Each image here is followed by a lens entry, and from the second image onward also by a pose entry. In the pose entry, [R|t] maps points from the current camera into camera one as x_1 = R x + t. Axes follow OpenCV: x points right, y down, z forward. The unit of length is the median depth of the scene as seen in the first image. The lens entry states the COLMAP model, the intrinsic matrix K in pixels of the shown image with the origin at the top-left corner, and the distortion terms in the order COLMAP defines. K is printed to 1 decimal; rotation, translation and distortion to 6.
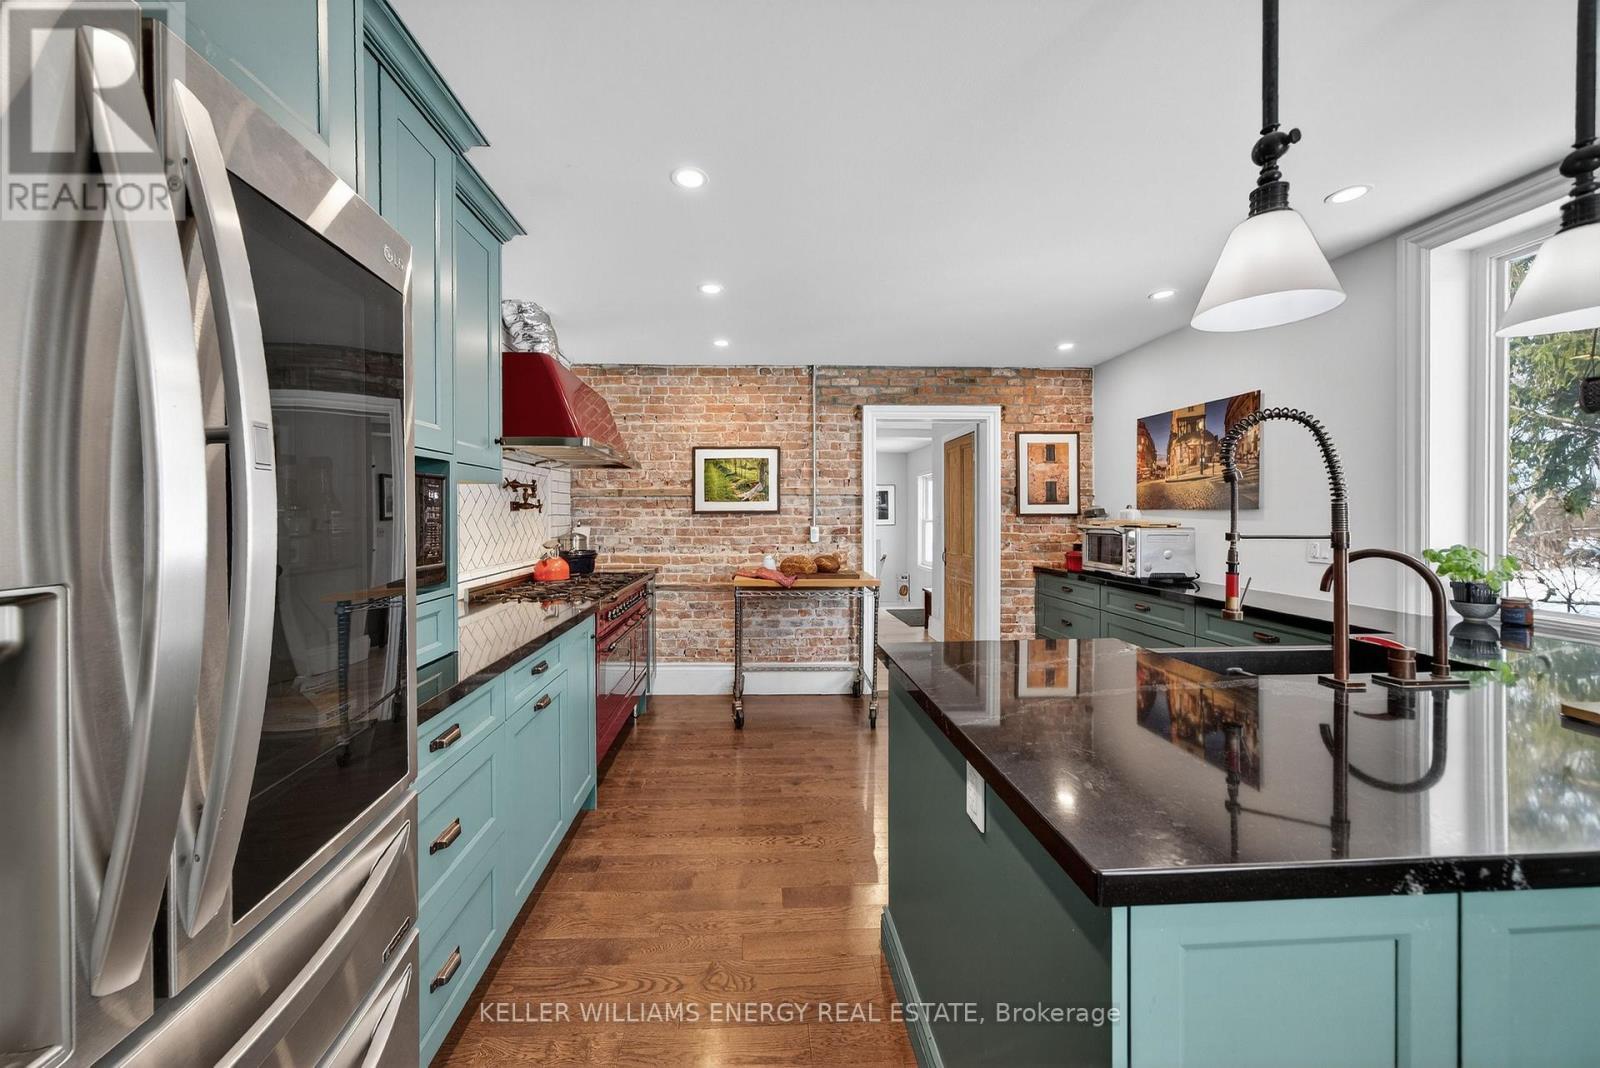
lens RADIAL K [[557.5, 0, 795.6], [0, 557.5, 517.0], [0, 0, 1]] dist [-0.032478, 0.014946]
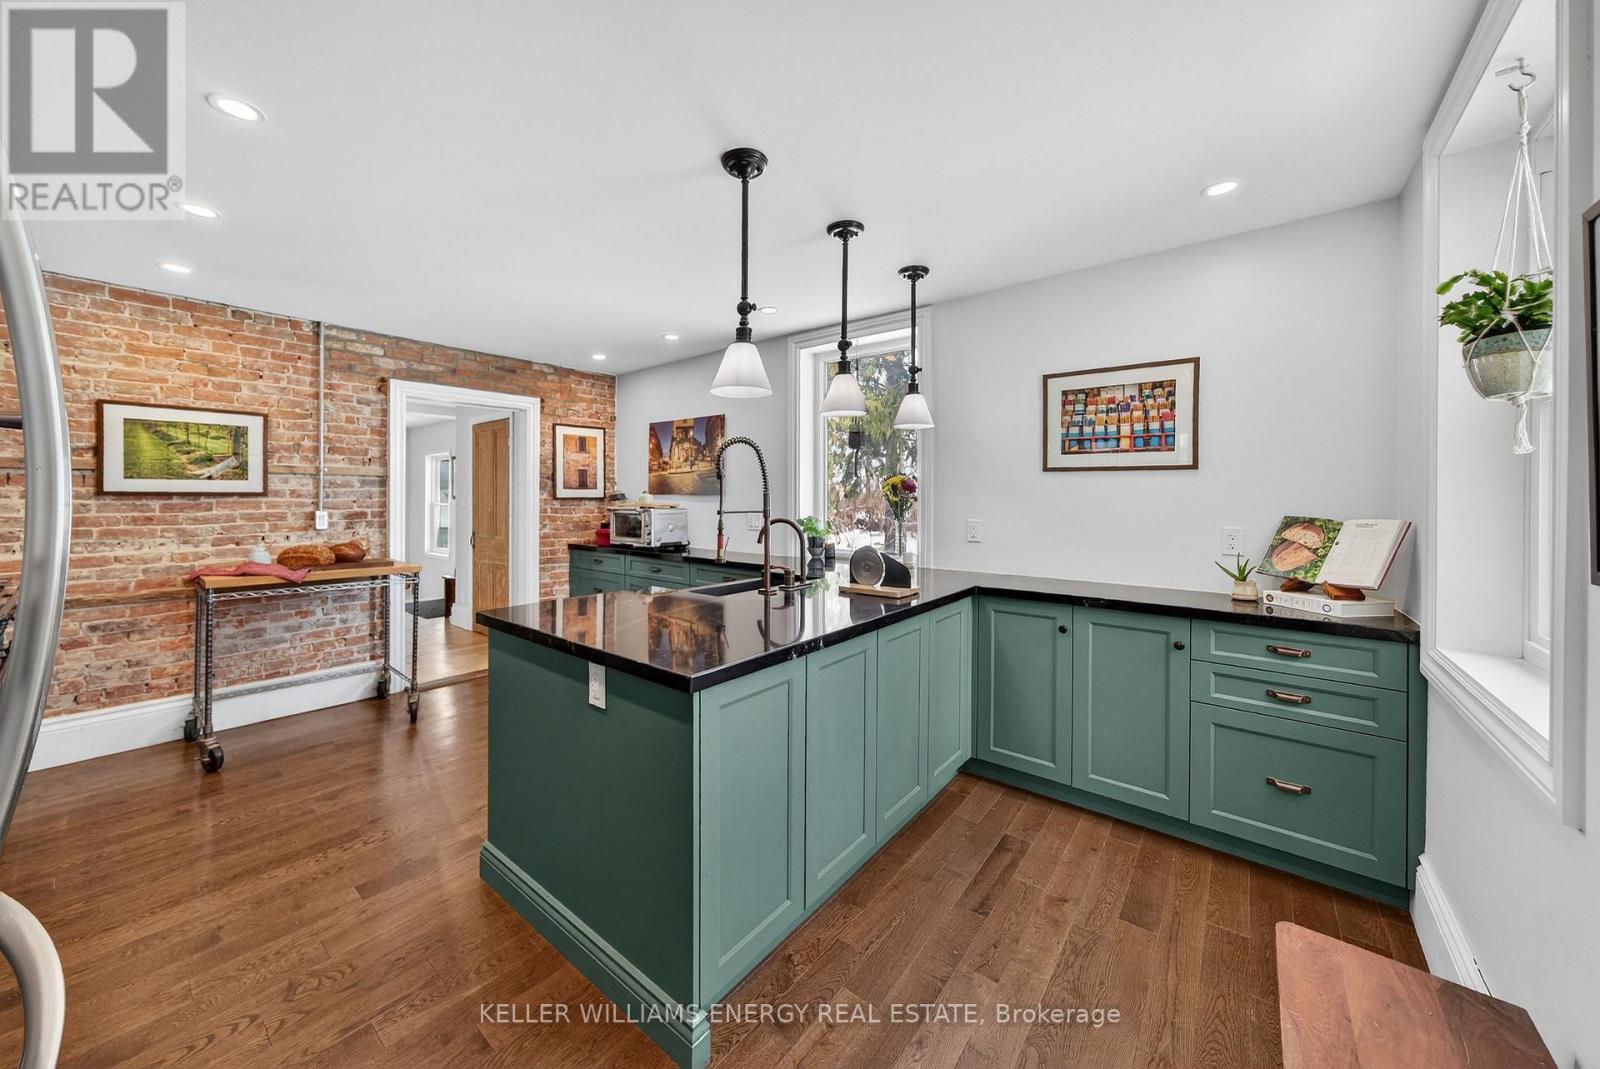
lens RADIAL K [[557.5, 0, 795.6], [0, 557.5, 517.5], [0, 0, 1]] dist [-0.032478, 0.014946]
pose [[0.663648, -0.022740, 0.747699, -0.117771], [-0.001425, 0.999498, 0.031663, -0.001062], [-0.748044, -0.022078, 0.663282, -0.107672]]
